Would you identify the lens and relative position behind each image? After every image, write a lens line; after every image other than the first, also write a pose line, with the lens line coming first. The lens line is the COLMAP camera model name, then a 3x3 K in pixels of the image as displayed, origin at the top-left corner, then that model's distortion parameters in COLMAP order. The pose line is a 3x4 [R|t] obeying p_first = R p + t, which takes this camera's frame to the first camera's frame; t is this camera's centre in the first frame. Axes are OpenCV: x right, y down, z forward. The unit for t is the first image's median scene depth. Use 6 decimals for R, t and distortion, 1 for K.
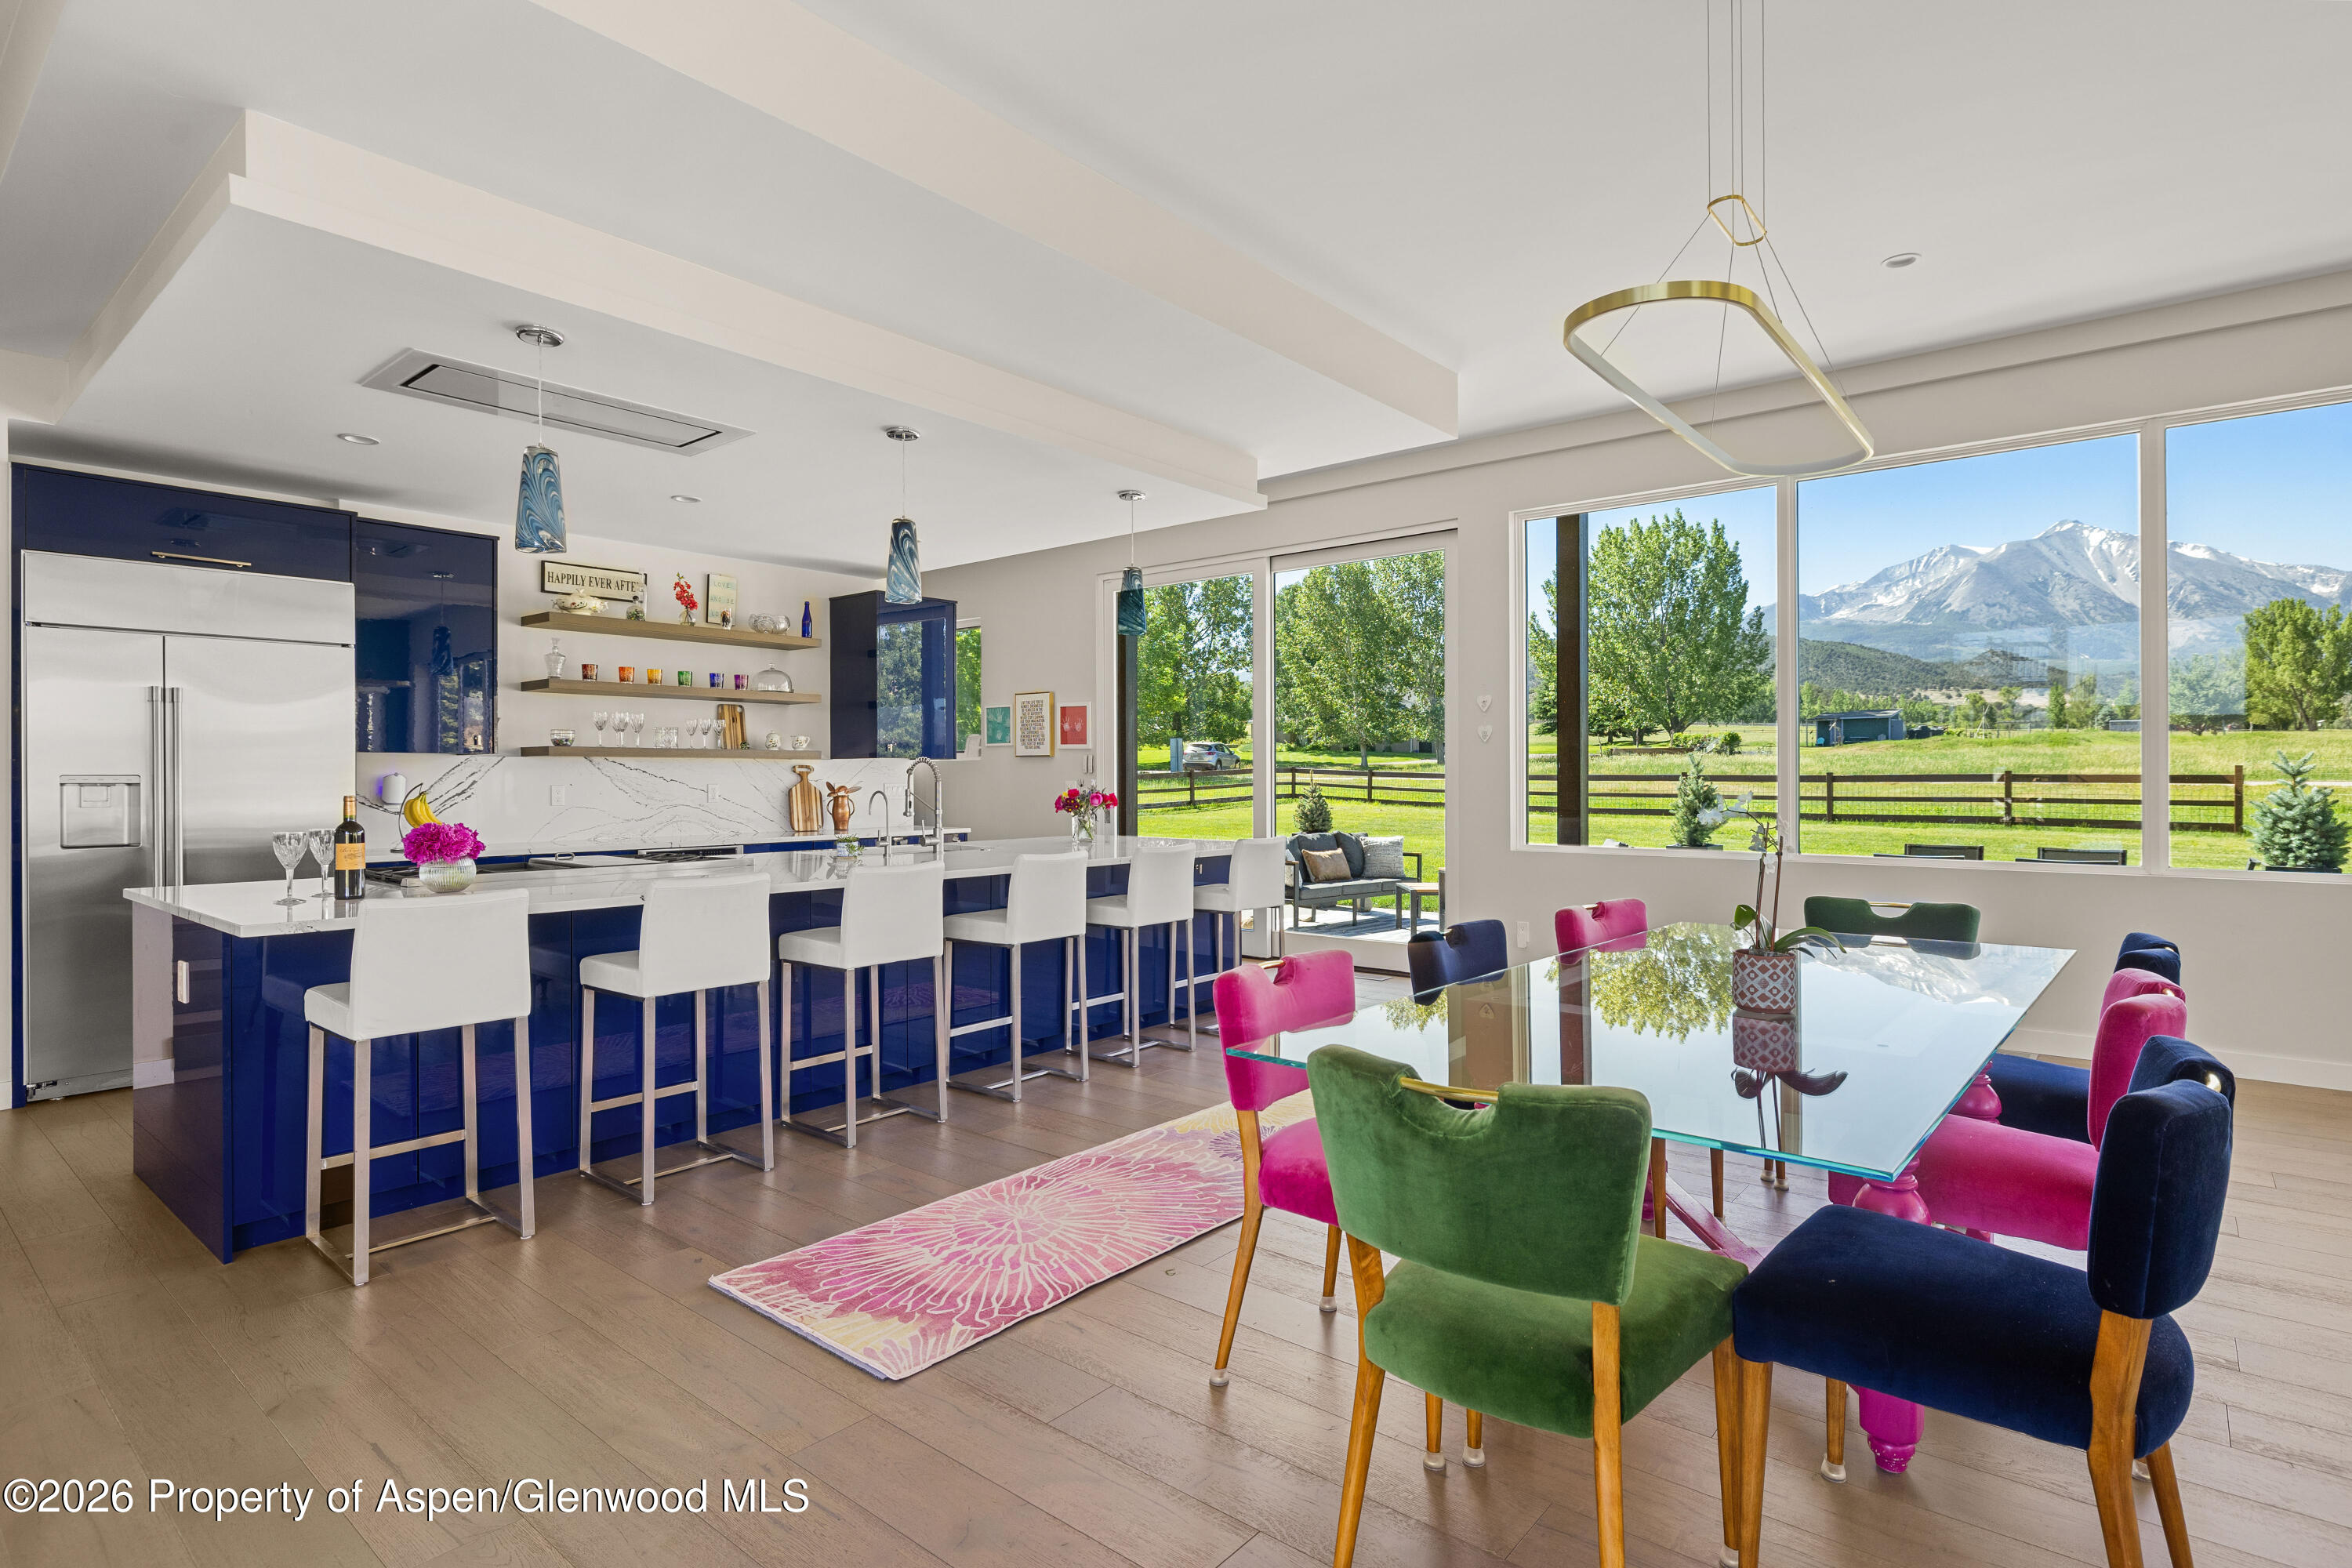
lens RADIAL K [[1175.2, 0, 1186.4], [0, 1175.2, 779.8], [0, 0, 1]] dist [0.002125, -0.000930]
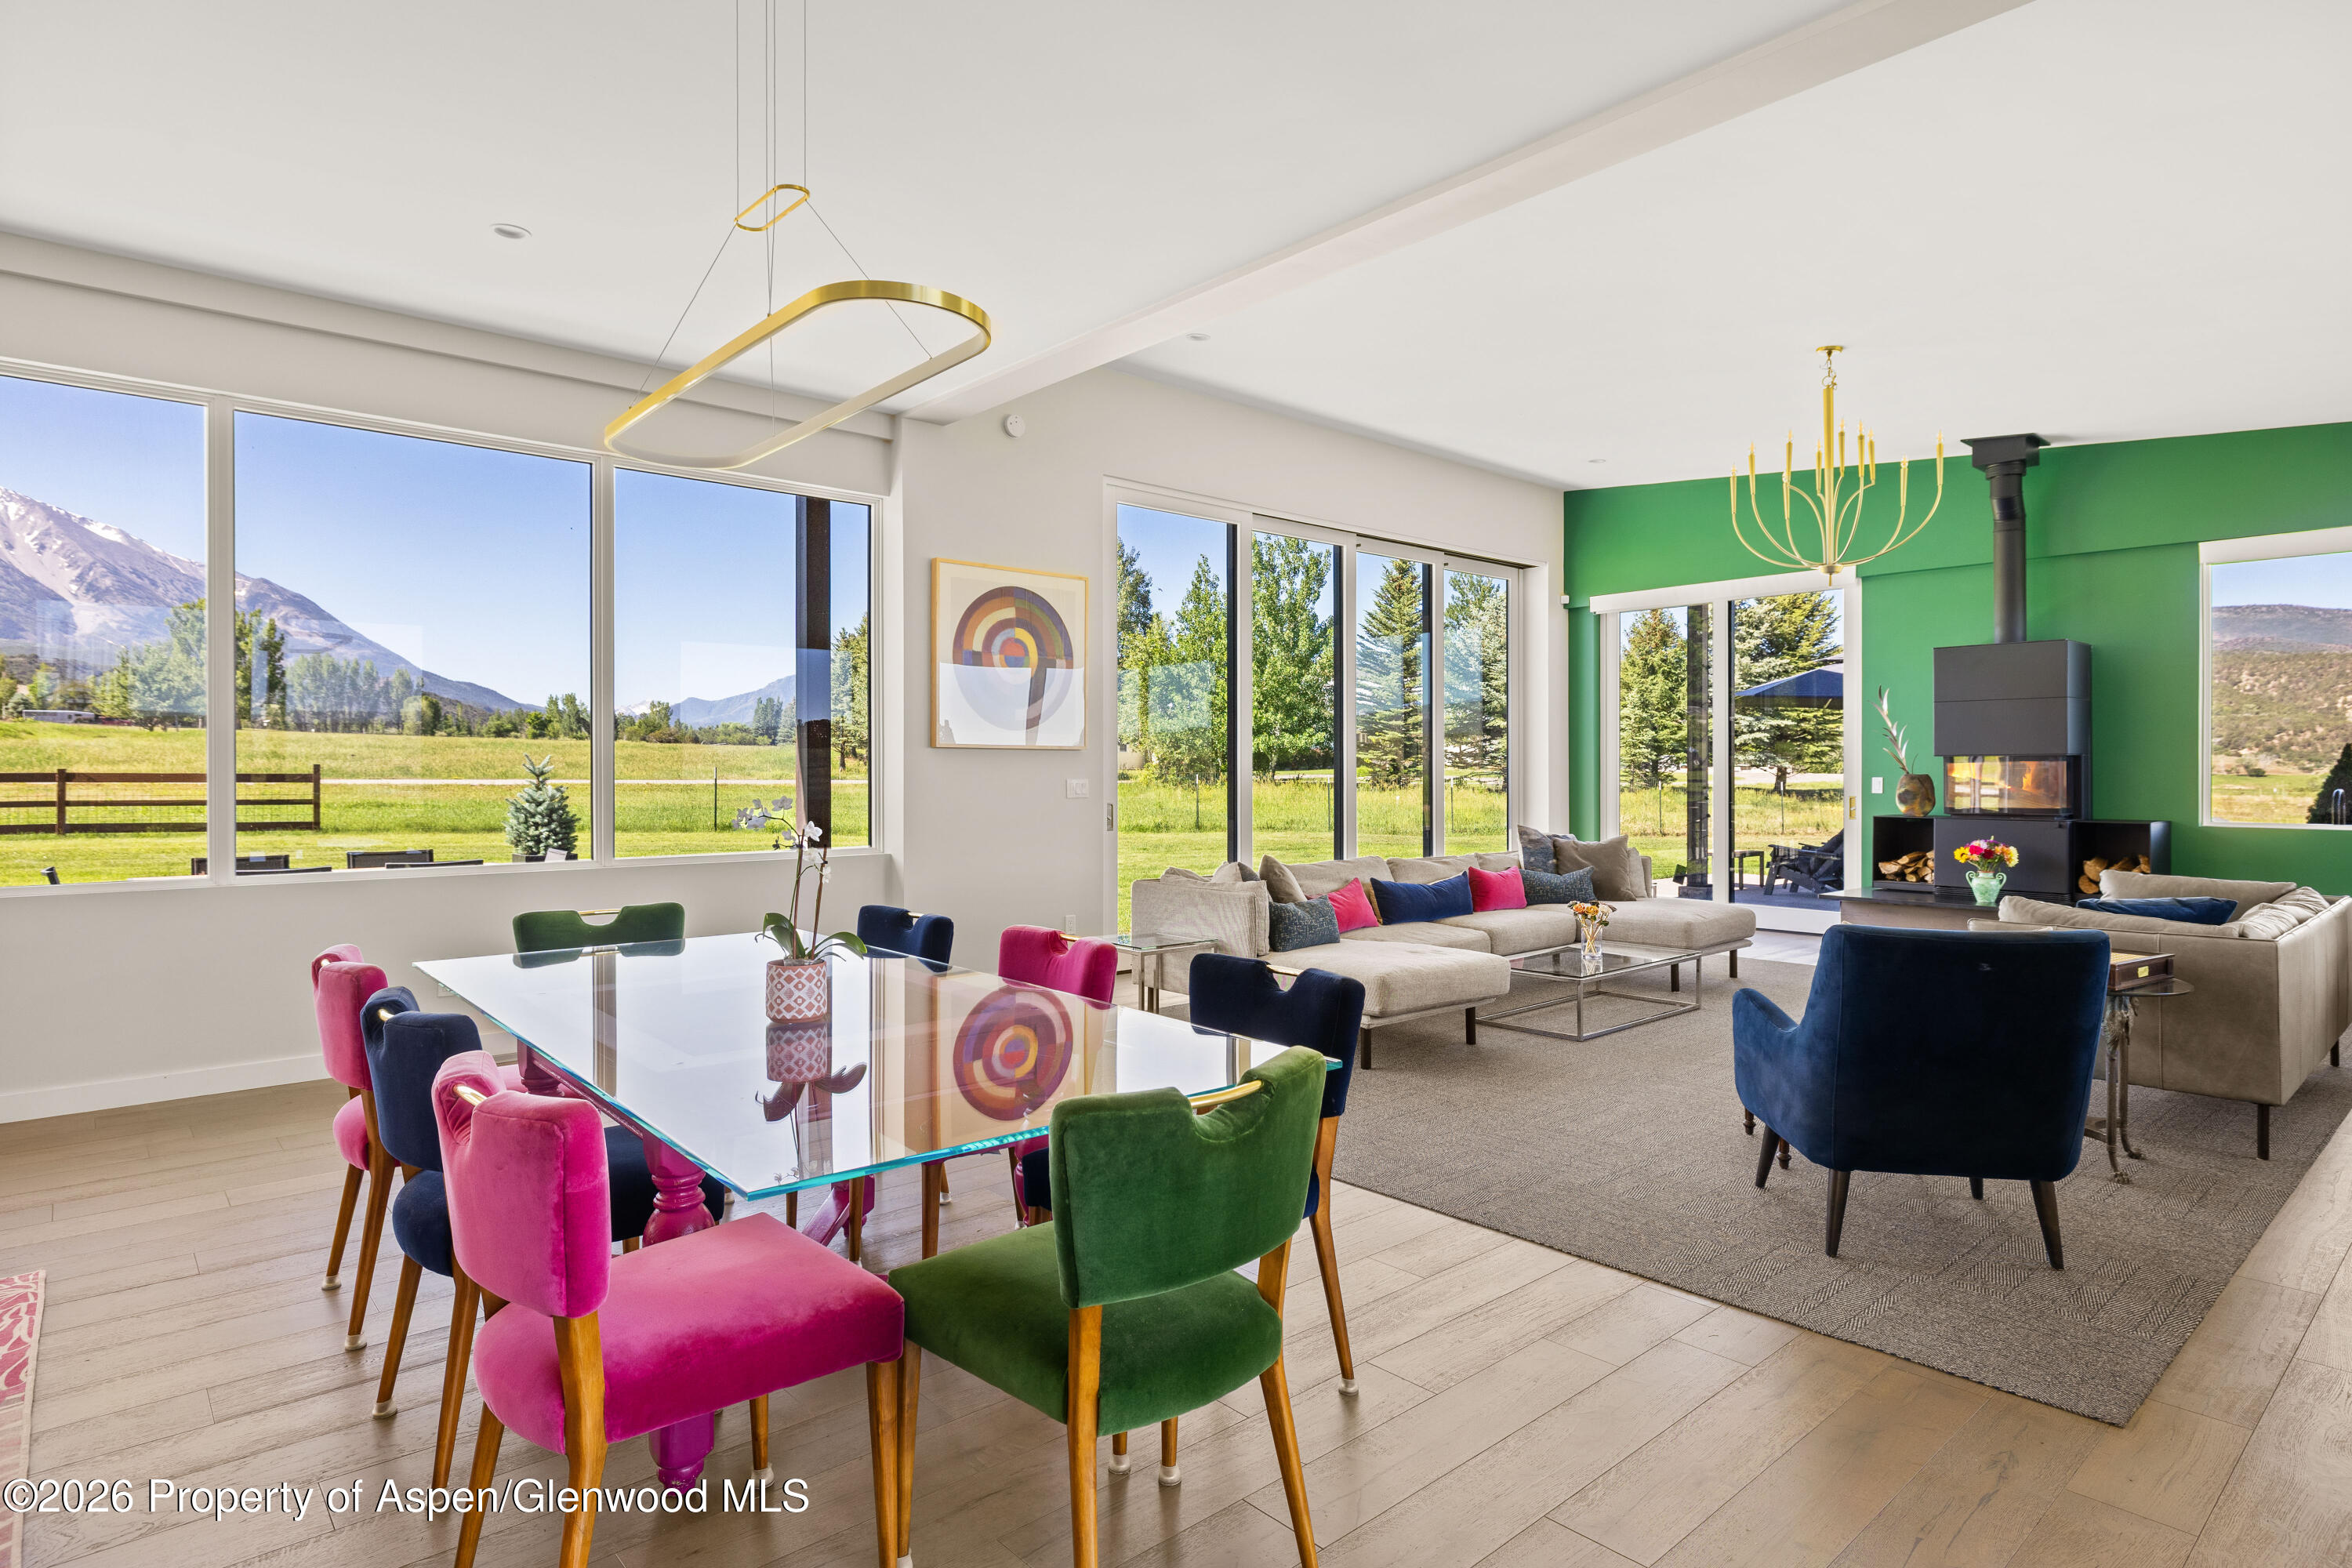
lens RADIAL K [[1261.6, 0, 1188.9], [0, 1261.6, 772.5], [0, 0, 1]] dist [-0.004143, 0.002008]
pose [[0.131532, 0.001156, 0.991311, -0.422660], [0.002224, 0.999996, -0.001461, -0.007956], [-0.991309, 0.002397, 0.131529, 0.439688]]
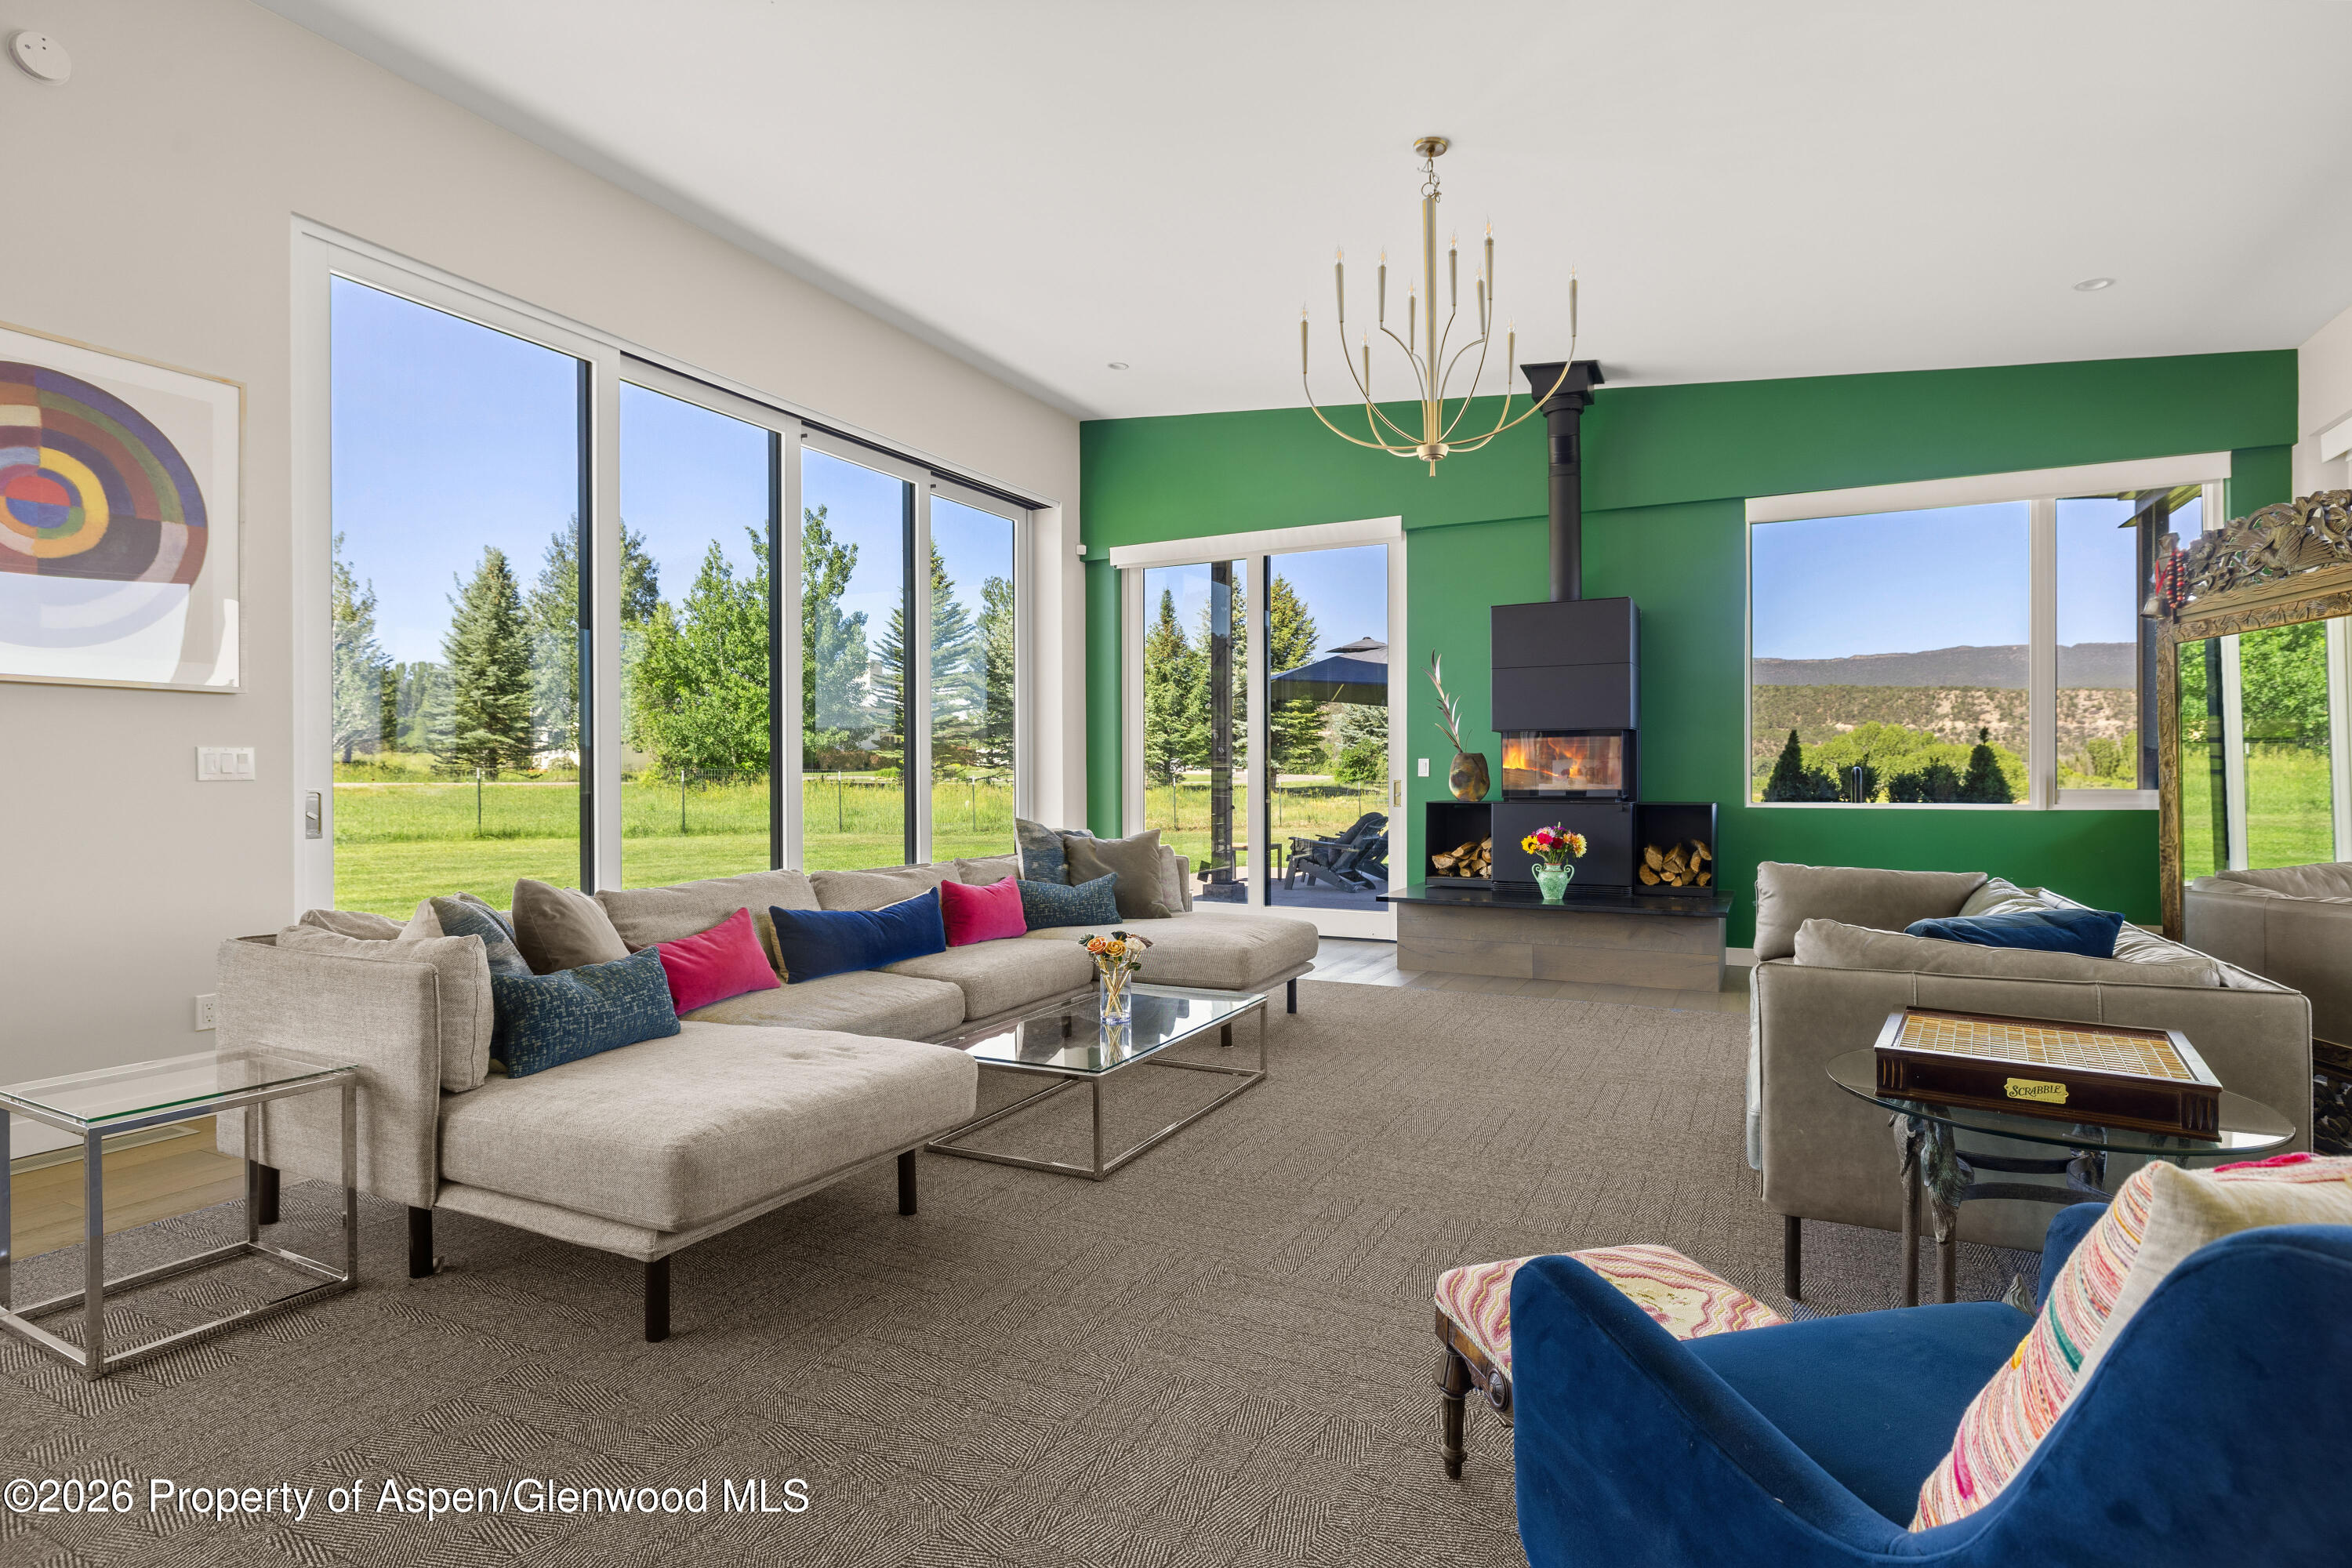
lens RADIAL K [[1175.2, 0, 1199.2], [0, 1175.2, 778.1], [0, 0, 1]] dist [0.002125, -0.000930]
pose [[-0.249287, -0.000501, 0.968430, 0.033692], [0.004785, 0.999987, 0.001749, 0.014551], [-0.968418, 0.005070, -0.249281, 0.360103]]
